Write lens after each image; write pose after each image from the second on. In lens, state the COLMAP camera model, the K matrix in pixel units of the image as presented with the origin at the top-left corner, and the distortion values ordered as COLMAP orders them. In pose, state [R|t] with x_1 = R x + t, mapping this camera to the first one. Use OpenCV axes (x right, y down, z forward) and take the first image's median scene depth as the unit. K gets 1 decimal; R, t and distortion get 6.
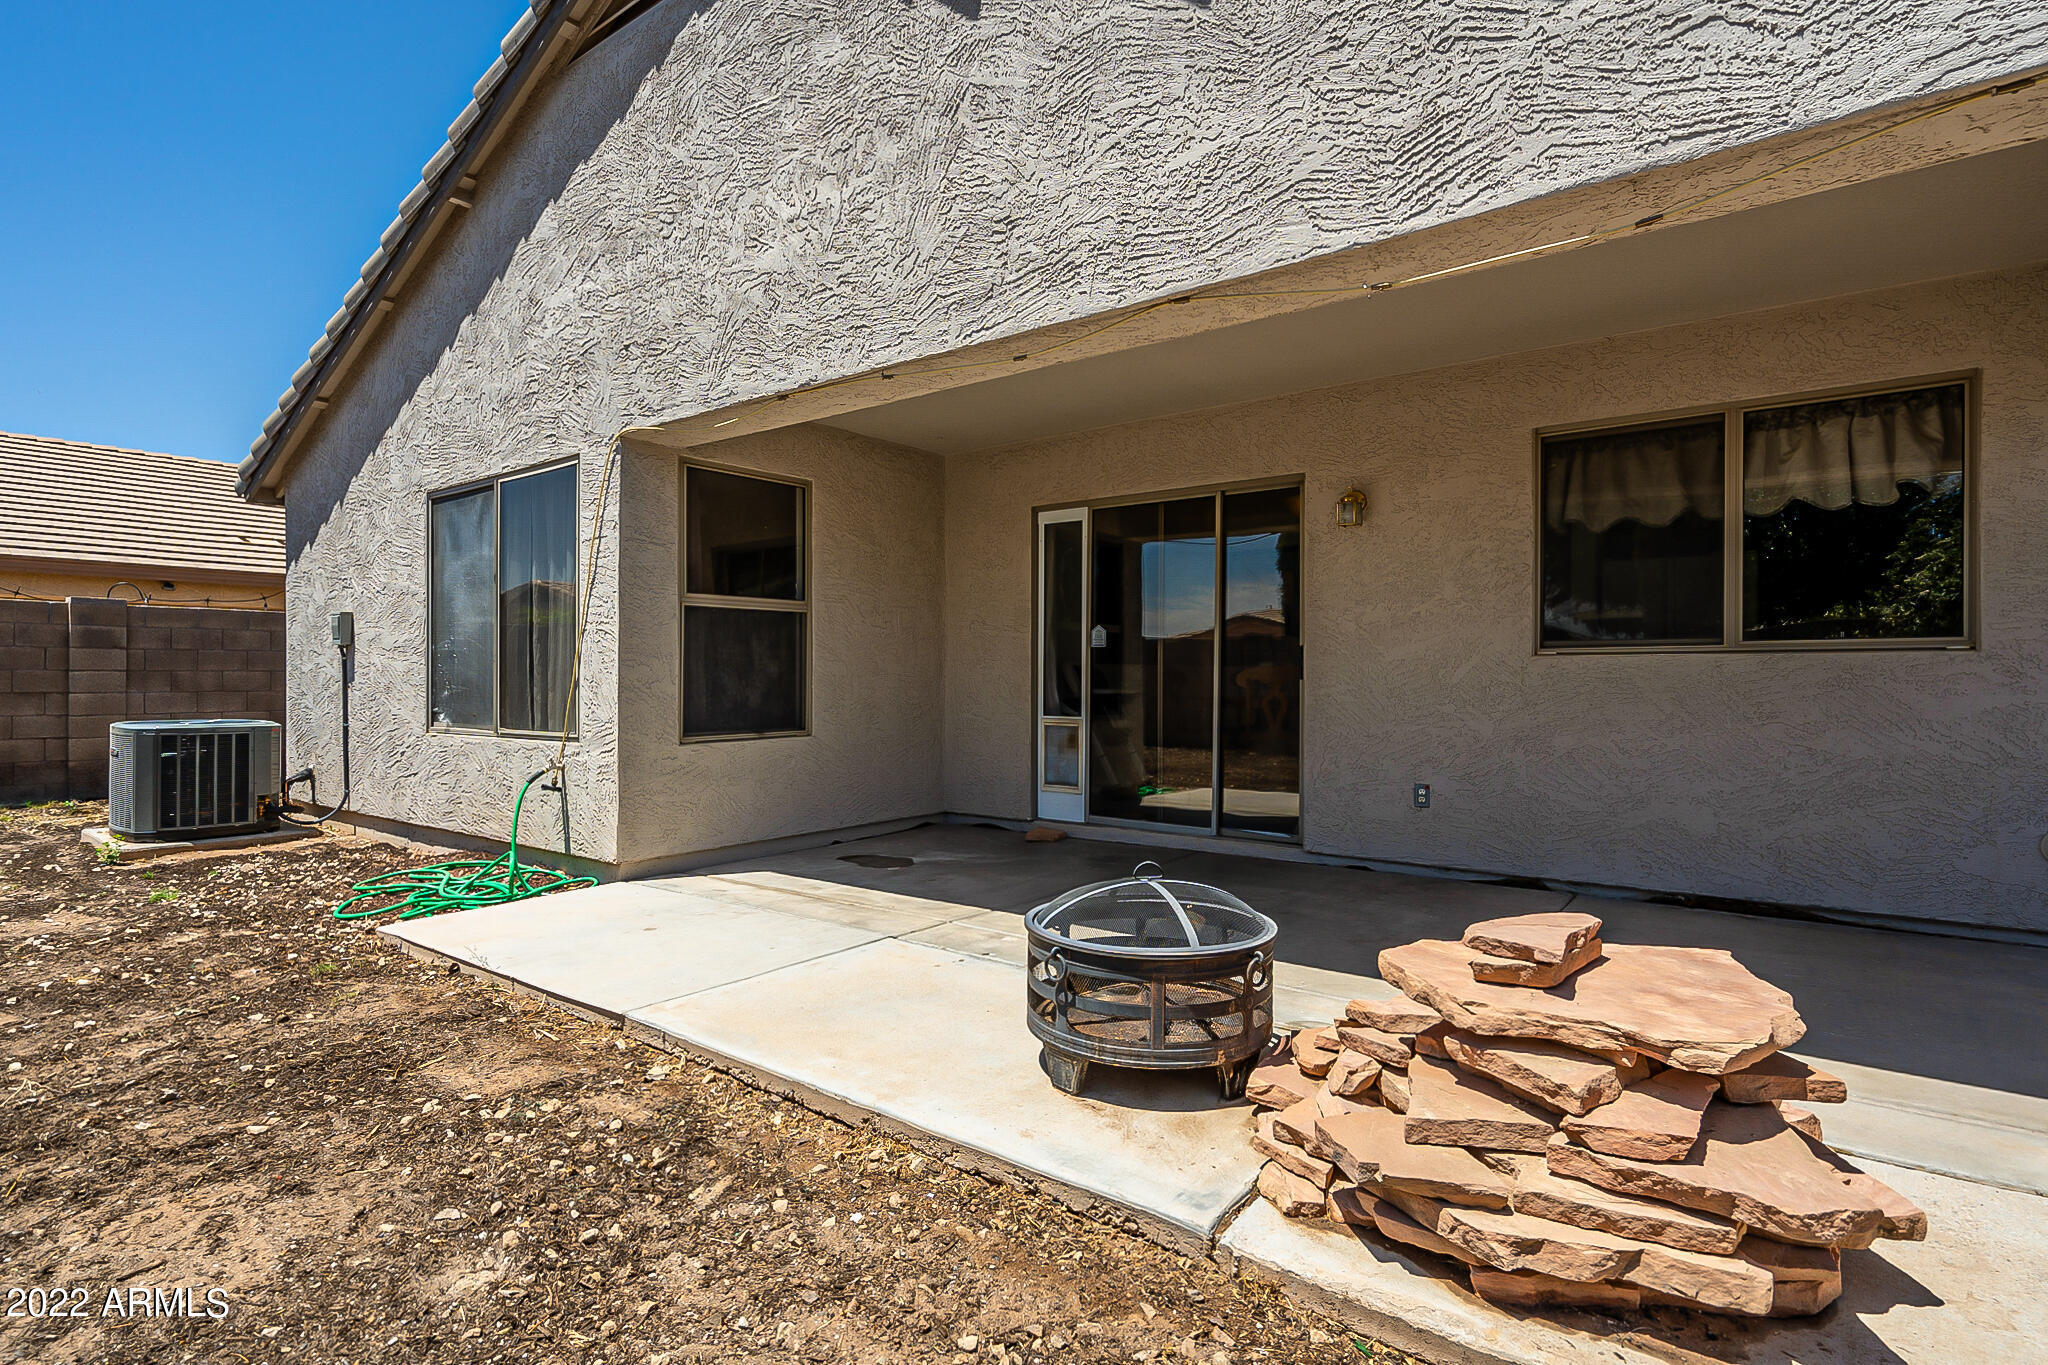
lens RADIAL K [[980.7, 0, 1035.2], [0, 980.7, 678.0], [0, 0, 1]] dist [0.003028, -0.000203]
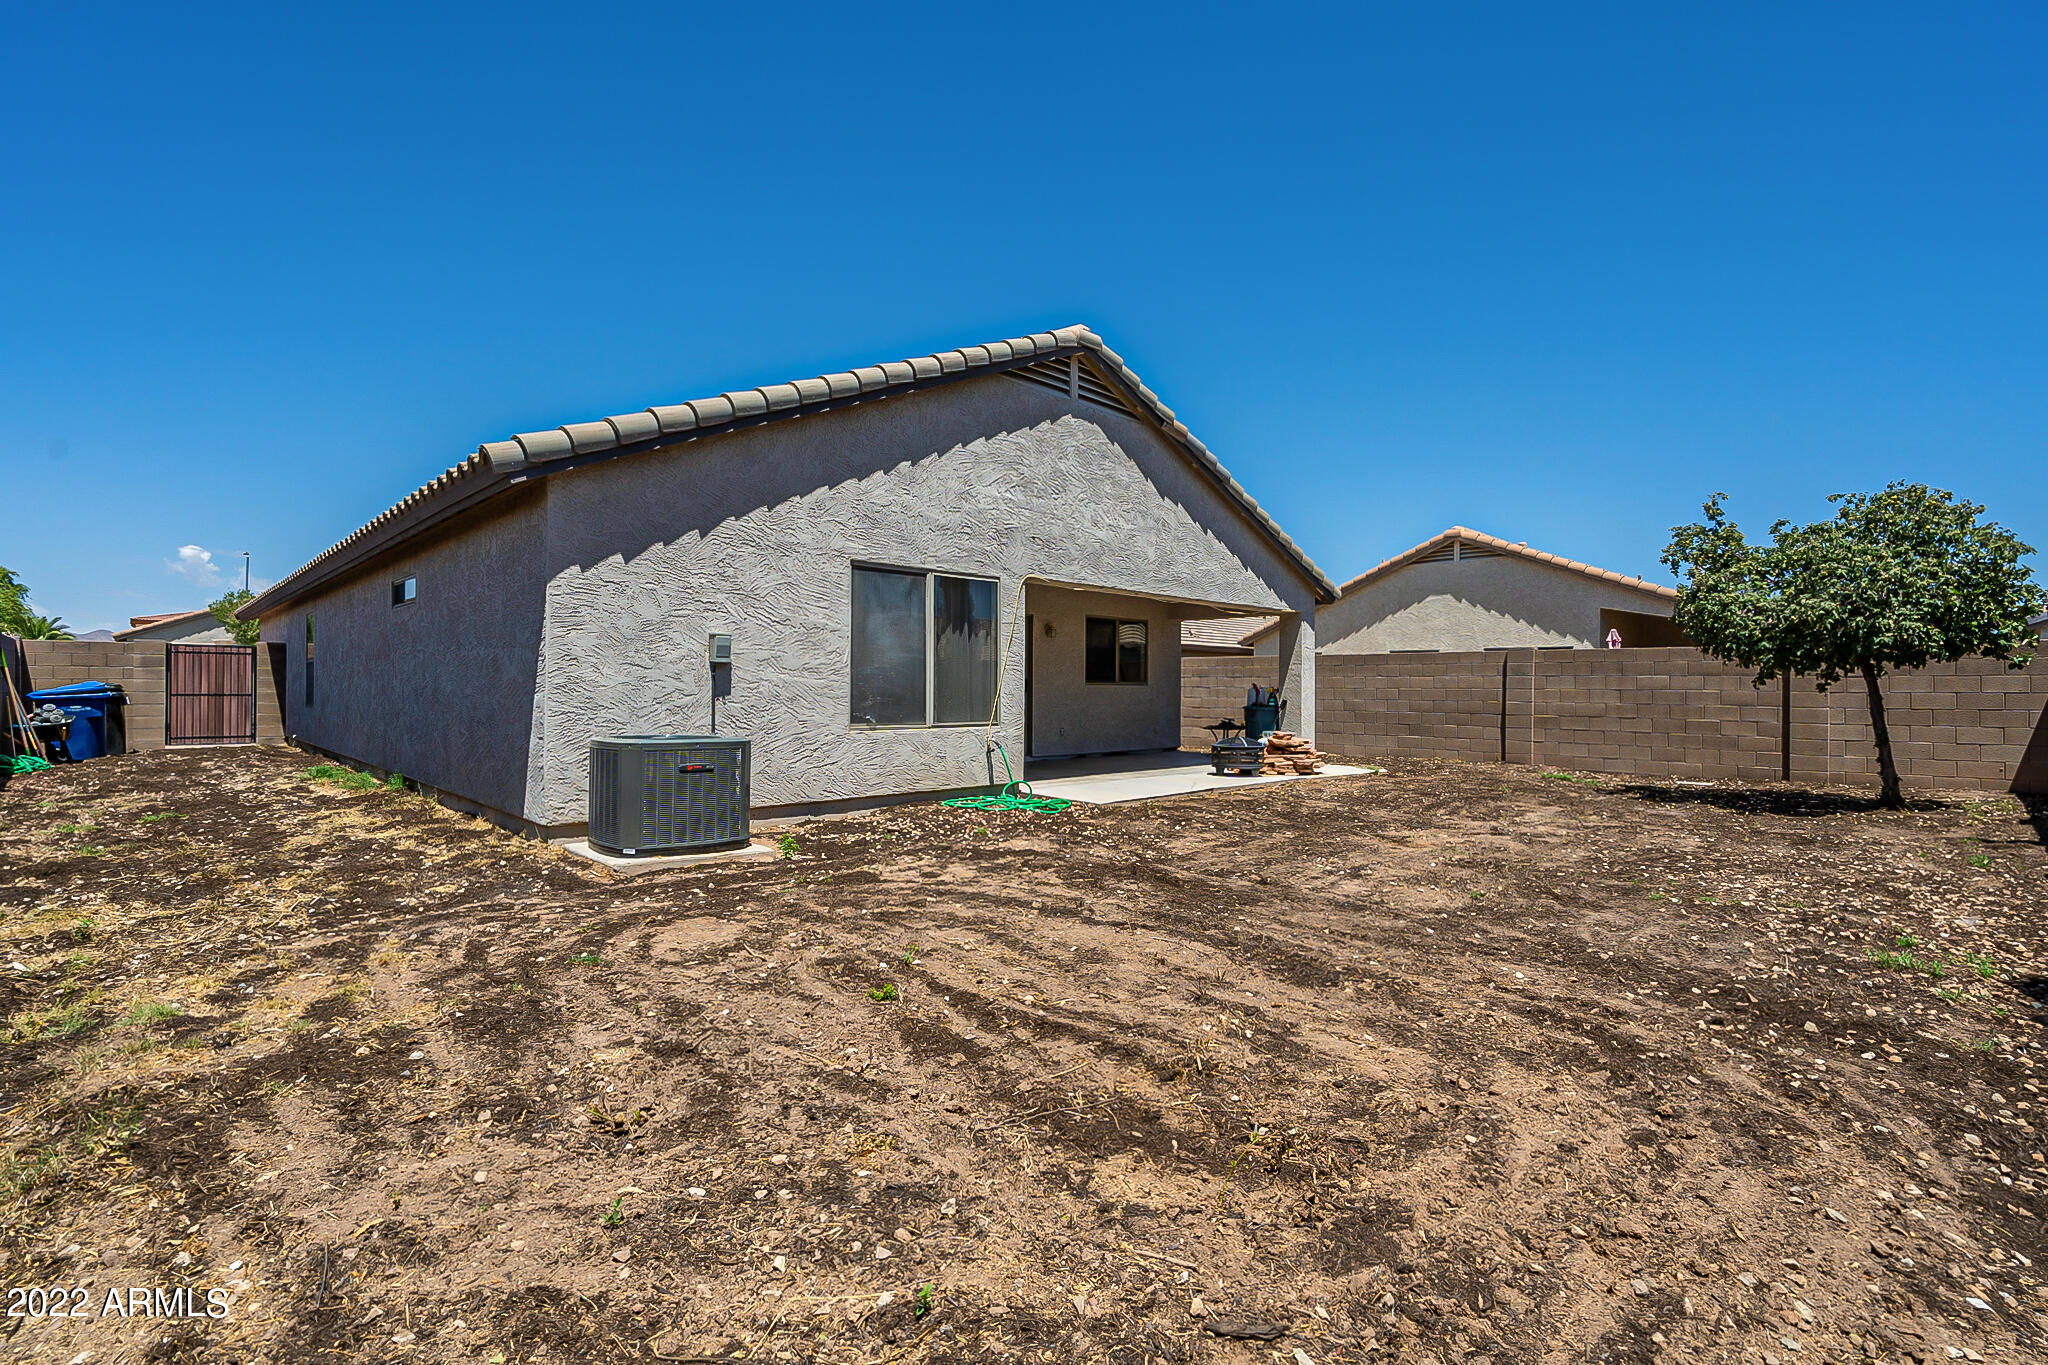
lens RADIAL K [[921.7, 0, 1000.2], [0, 921.7, 687.3], [0, 0, 1]] dist [-0.025958, 0.018380]
pose [[0.183159, 0.002781, 0.983079, -2.056381], [-0.008140, 0.999966, -0.001312, -0.007845], [-0.983050, -0.007762, 0.183175, 0.603919]]
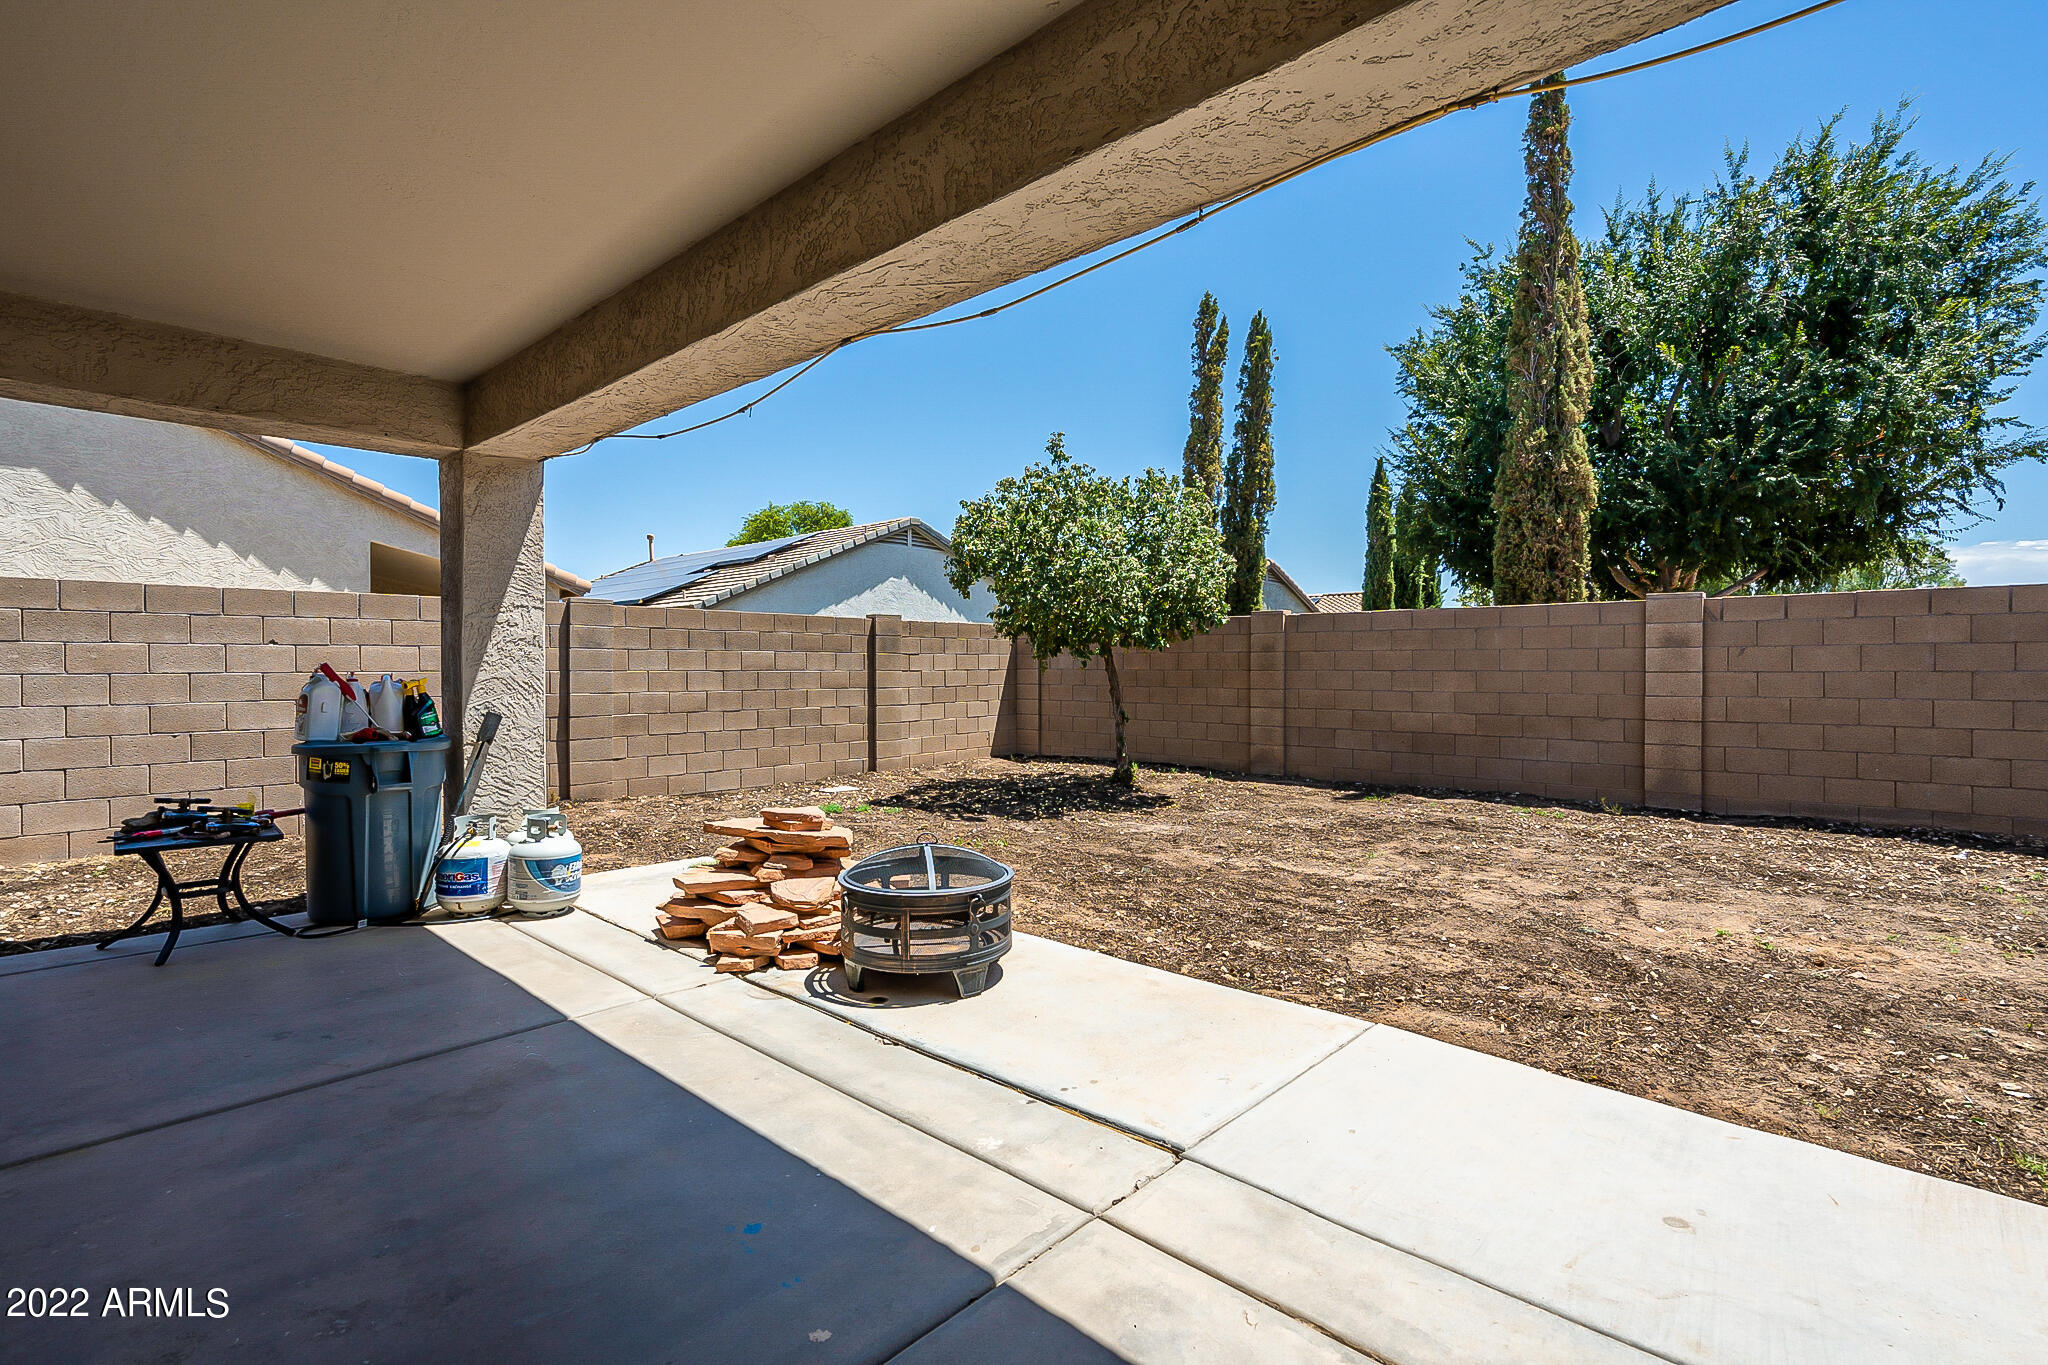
lens RADIAL K [[929.6, 0, 1020.3], [0, 929.6, 675.1], [0, 0, 1]] dist [-0.004048, -0.000513]
pose [[-0.994471, 0.000992, 0.105003, -0.075943], [0.001976, 0.999955, 0.009272, -0.024140], [-0.104989, 0.009428, -0.994429, 1.072439]]
